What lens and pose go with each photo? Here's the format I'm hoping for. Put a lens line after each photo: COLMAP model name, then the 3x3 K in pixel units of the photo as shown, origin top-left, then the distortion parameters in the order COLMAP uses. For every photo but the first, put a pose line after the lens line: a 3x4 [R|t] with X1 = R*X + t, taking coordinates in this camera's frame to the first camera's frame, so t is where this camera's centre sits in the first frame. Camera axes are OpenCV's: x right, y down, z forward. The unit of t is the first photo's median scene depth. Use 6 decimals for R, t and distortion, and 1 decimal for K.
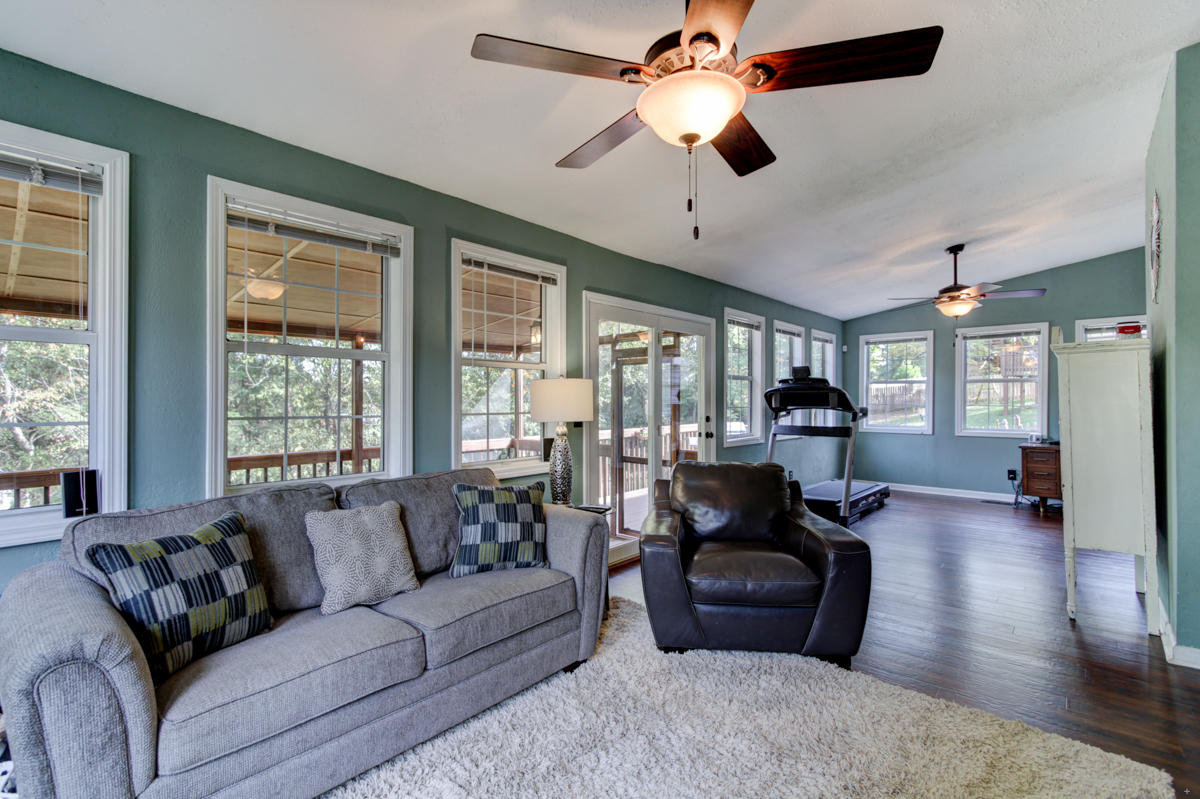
lens RADIAL K [[548.4, 0, 591.4], [0, 548.4, 397.8], [0, 0, 1]] dist [-0.001967, 0.000064]
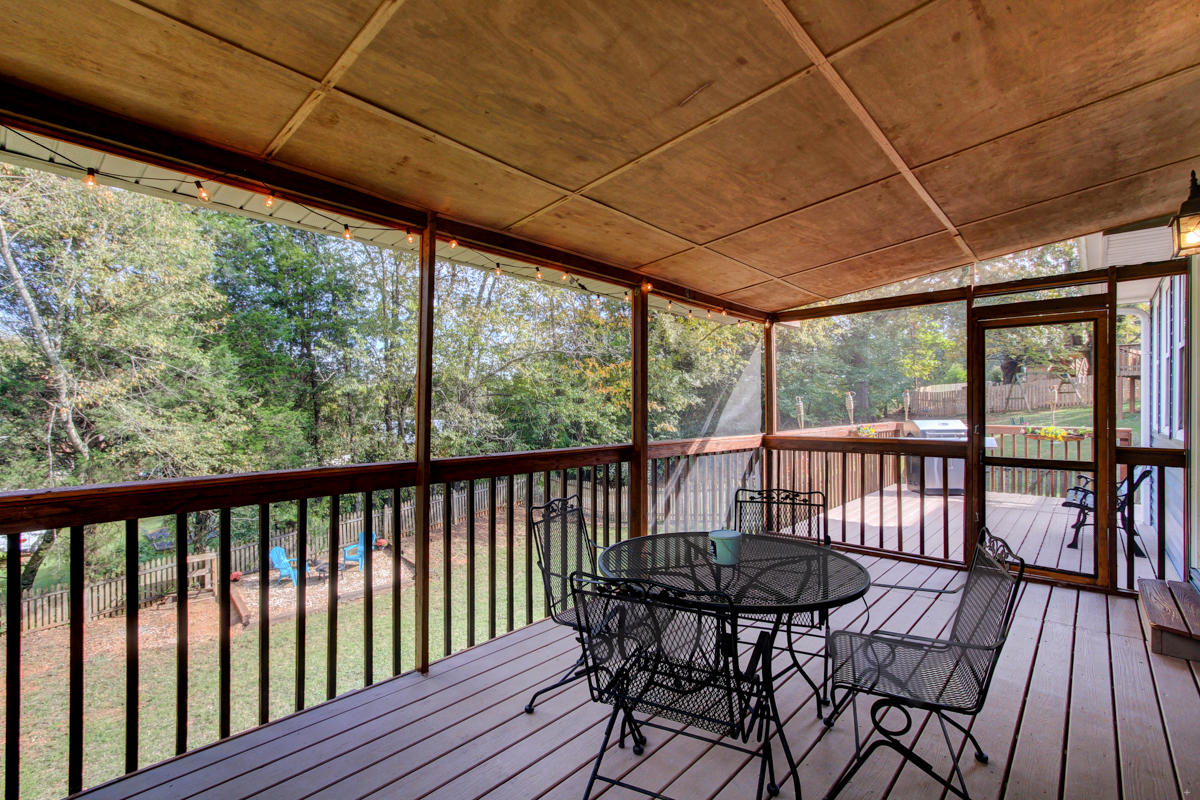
lens RADIAL K [[548.4, 0, 591.4], [0, 548.4, 398.3], [0, 0, 1]] dist [-0.001967, 0.000064]
pose [[0.999975, -0.002102, -0.006684, -0.407762], [0.002048, 0.999966, -0.008011, 0.032362], [0.006701, 0.007997, 0.999946, 0.257428]]
